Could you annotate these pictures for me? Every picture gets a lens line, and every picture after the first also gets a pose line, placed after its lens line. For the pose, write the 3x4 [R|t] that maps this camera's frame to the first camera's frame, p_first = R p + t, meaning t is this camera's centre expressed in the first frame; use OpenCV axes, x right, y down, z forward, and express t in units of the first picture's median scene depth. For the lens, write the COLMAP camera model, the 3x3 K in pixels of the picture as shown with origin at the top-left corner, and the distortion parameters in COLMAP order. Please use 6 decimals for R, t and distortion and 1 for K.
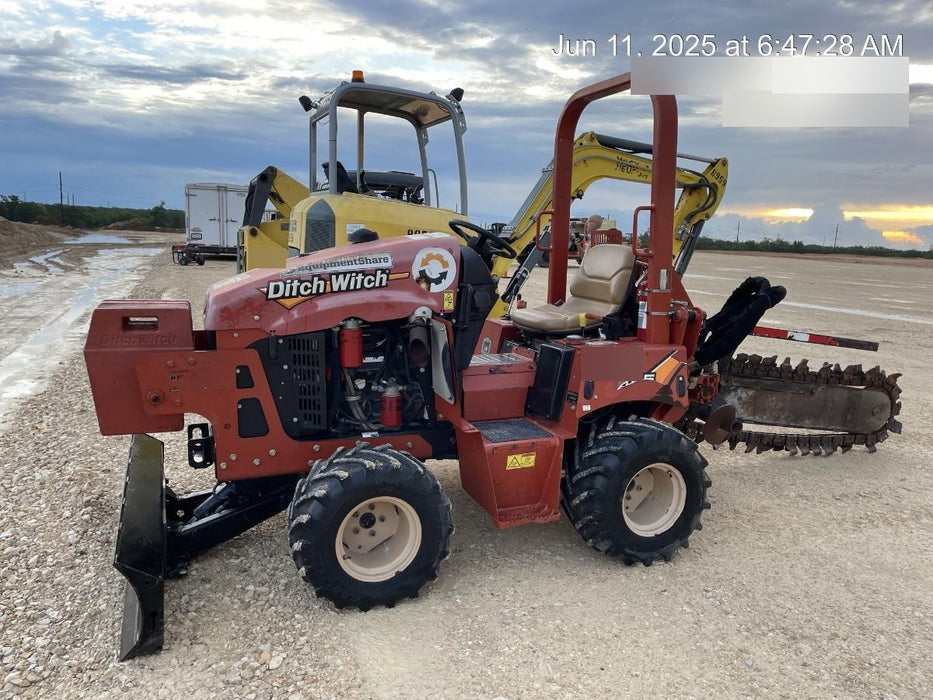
lens RADIAL K [[703.2, 0, 442.8], [0, 703.2, 357.3], [0, 0, 1]] dist [0.087203, -0.115394]
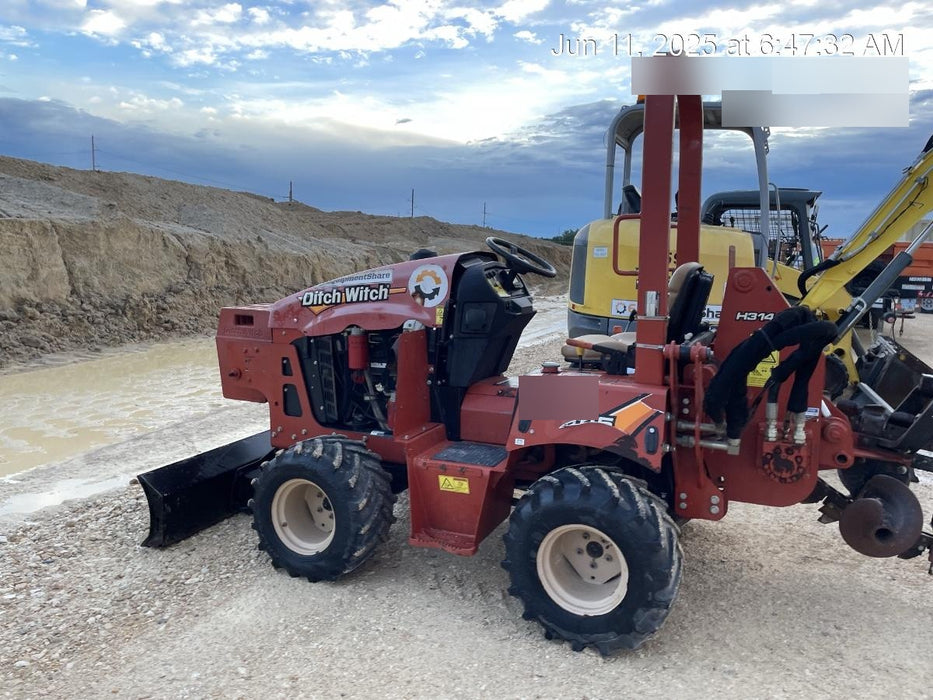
lens RADIAL K [[705.4, 0, 466.5], [0, 705.4, 350.0], [0, 0, 1]] dist [0.093116, -0.125978]
pose [[0.699845, 0.079395, -0.709869, 0.800734], [-0.120235, 0.992717, -0.007507, -0.029436], [0.704103, 0.090604, 0.704294, 0.320646]]
